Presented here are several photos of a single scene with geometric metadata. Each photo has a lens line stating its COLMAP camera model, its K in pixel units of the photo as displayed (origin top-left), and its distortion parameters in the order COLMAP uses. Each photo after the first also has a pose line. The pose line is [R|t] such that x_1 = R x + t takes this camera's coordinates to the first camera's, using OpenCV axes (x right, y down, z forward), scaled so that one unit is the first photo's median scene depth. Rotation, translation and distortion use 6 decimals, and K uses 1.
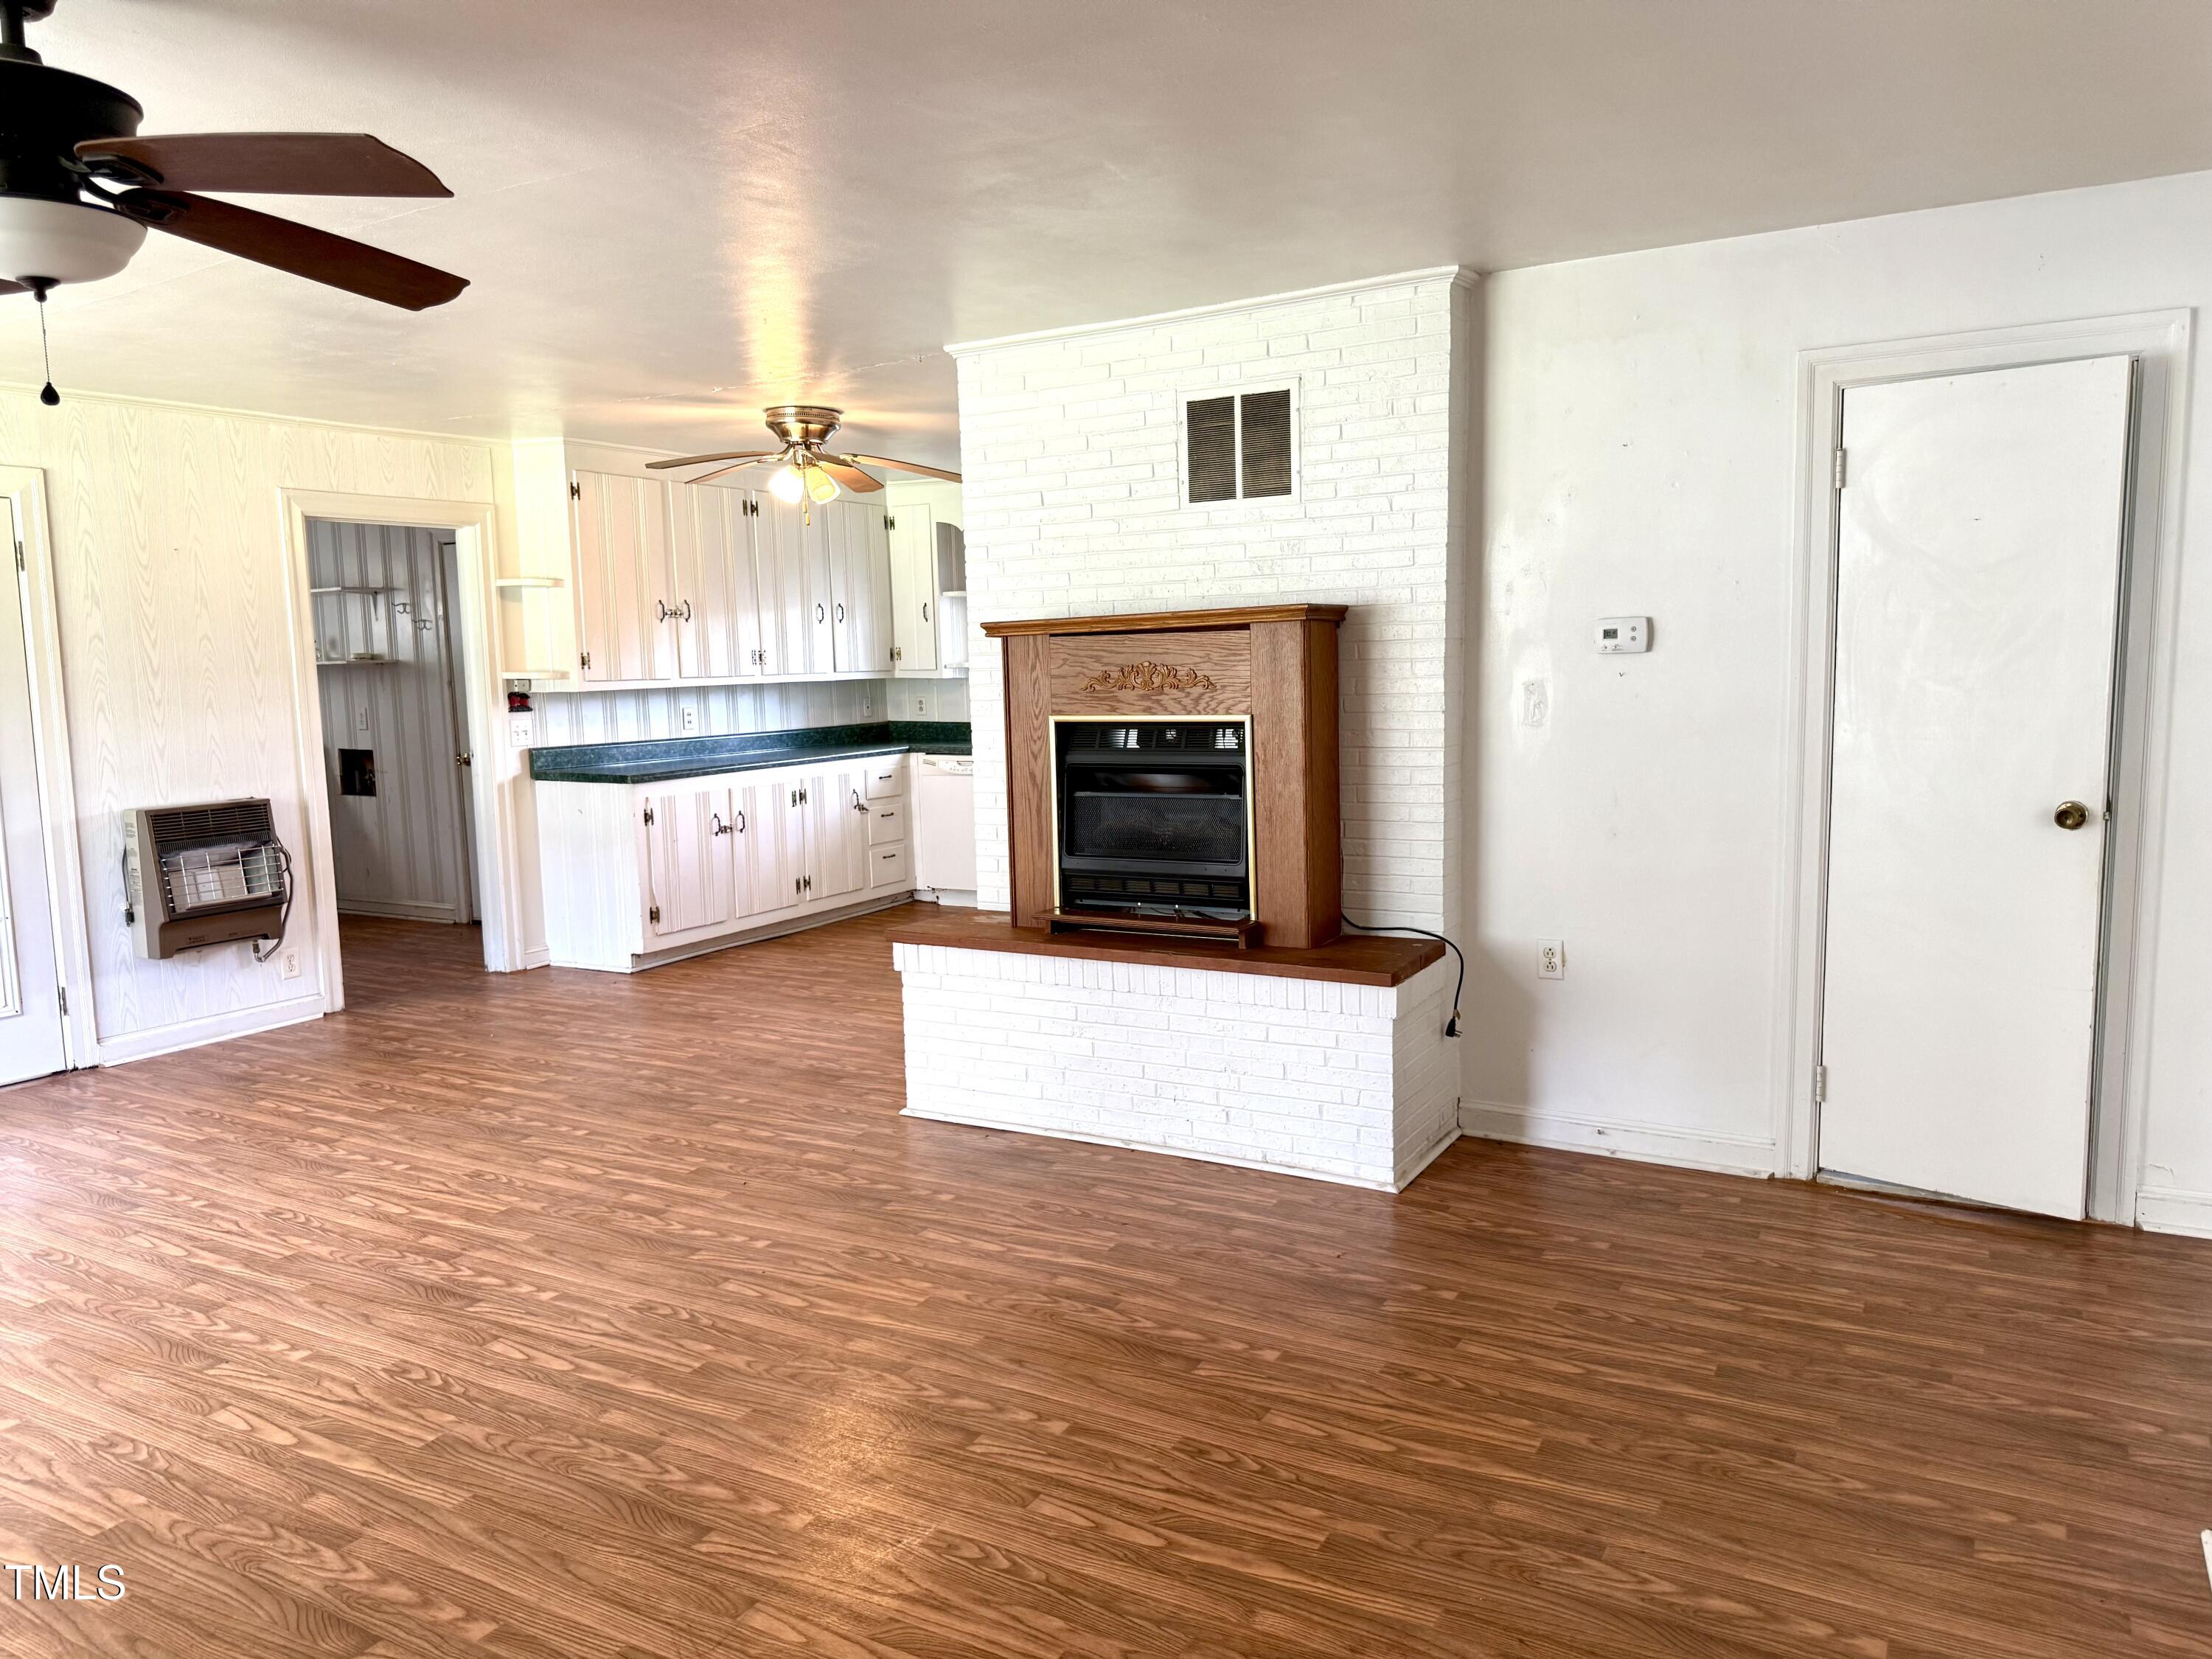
lens RADIAL K [[1552.7, 0, 1118.2], [0, 1552.7, 841.6], [0, 0, 1]] dist [0.060086, -0.083932]
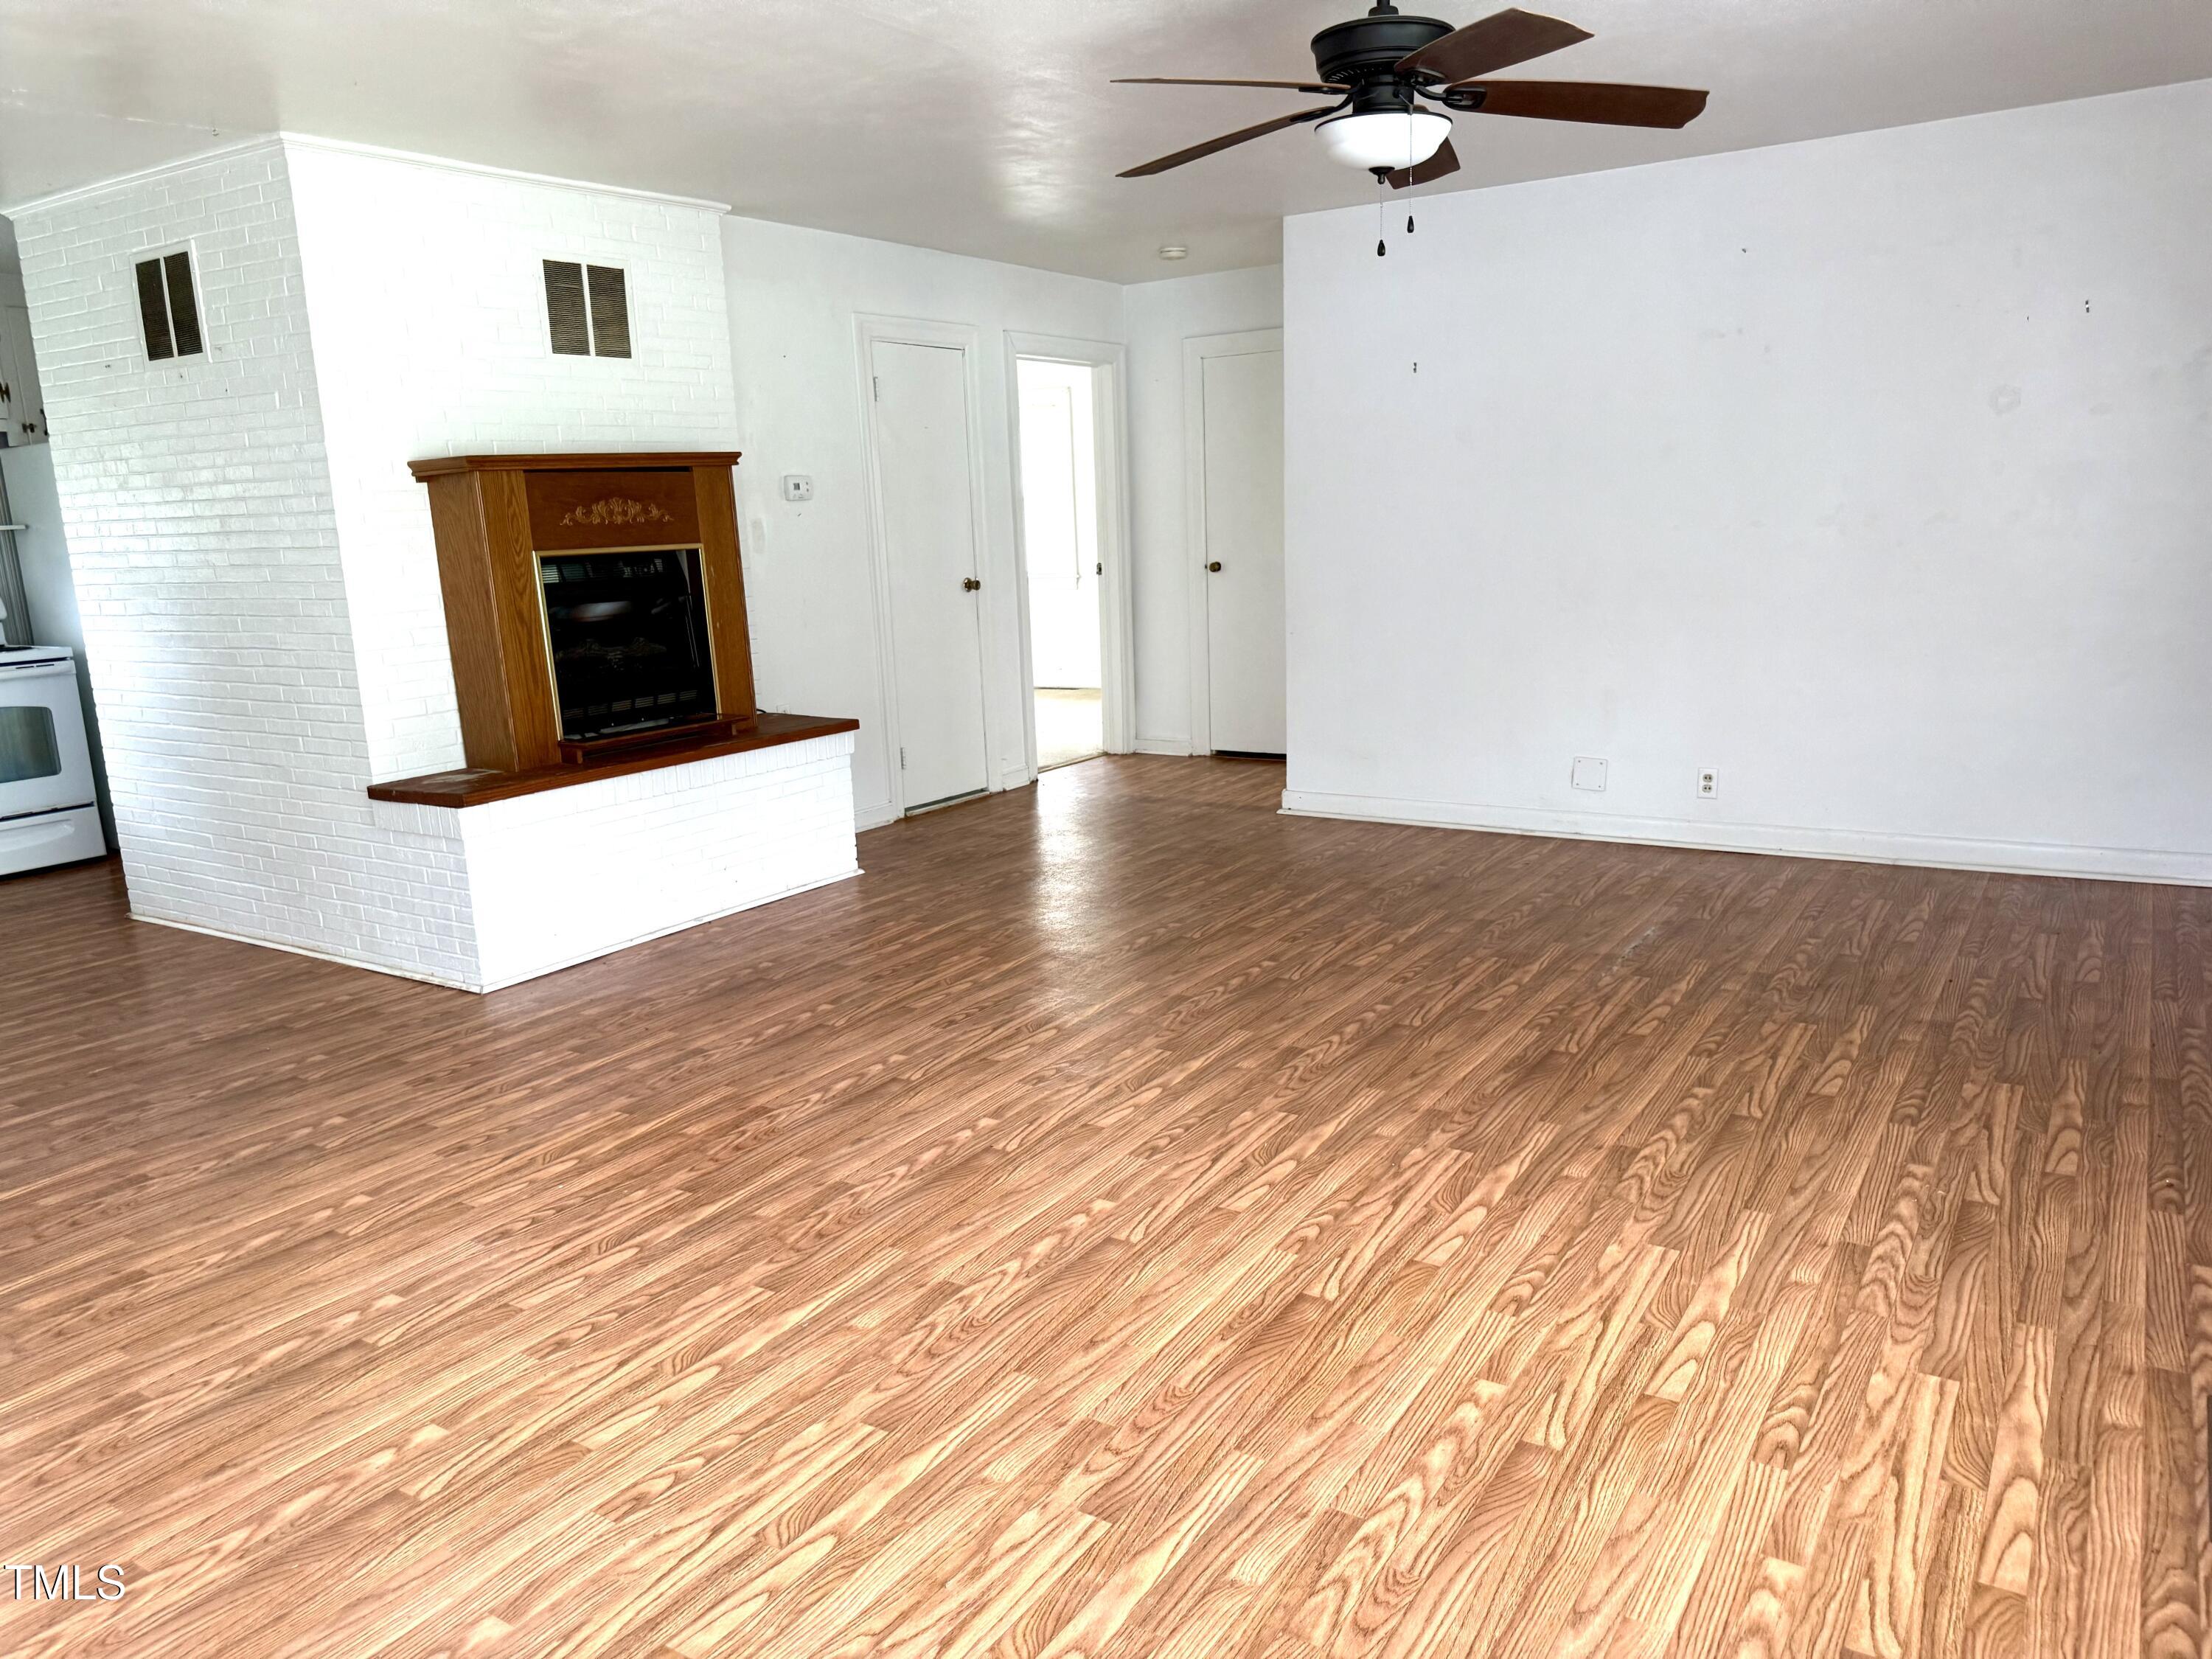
lens RADIAL K [[1552.7, 0, 1114.7], [0, 1552.7, 841.3], [0, 0, 1]] dist [0.060086, -0.083932]
pose [[0.060439, -0.191962, 0.979539, -1.235710], [0.157357, 0.970895, 0.180559, -0.026273], [-0.985691, 0.143225, 0.088886, 0.651735]]
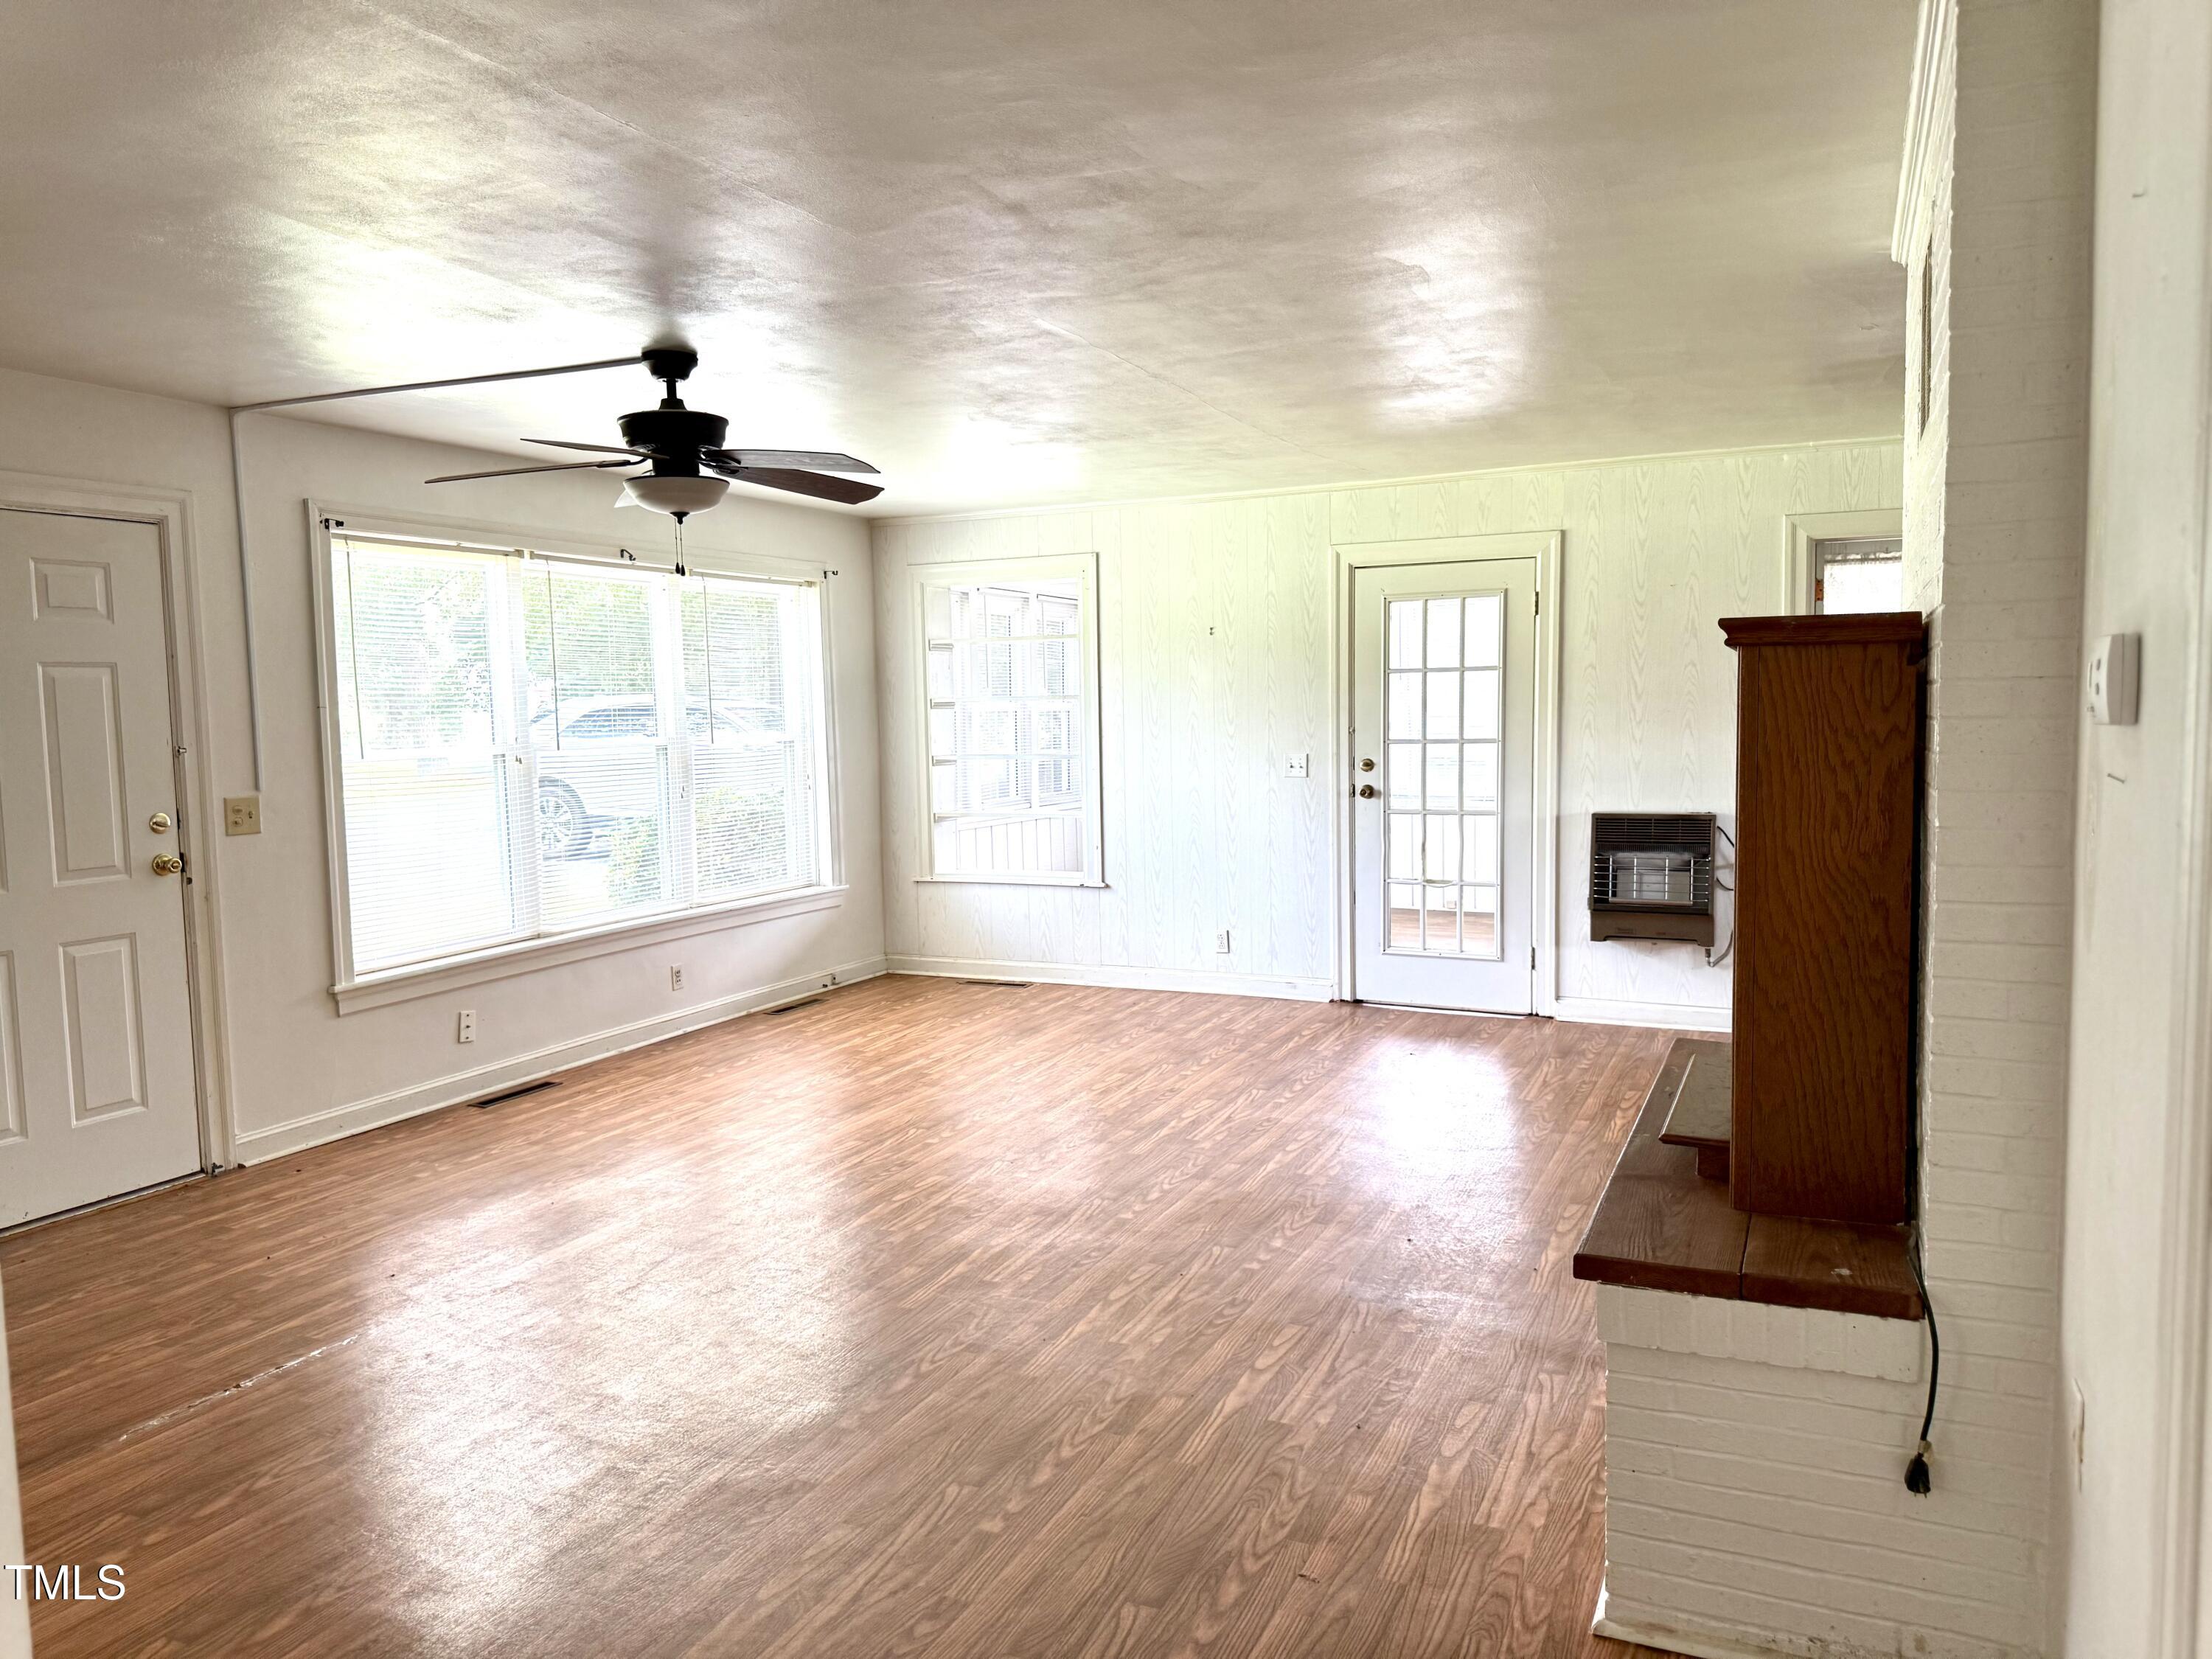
lens RADIAL K [[1552.7, 0, 1106.5], [0, 1552.7, 850.0], [0, 0, 1]] dist [0.060086, -0.083932]
pose [[0.077679, 0.112465, -0.990615, 0.726926], [-0.102754, 0.989229, 0.104250, -0.108485], [0.991669, 0.093692, 0.088398, 0.756274]]
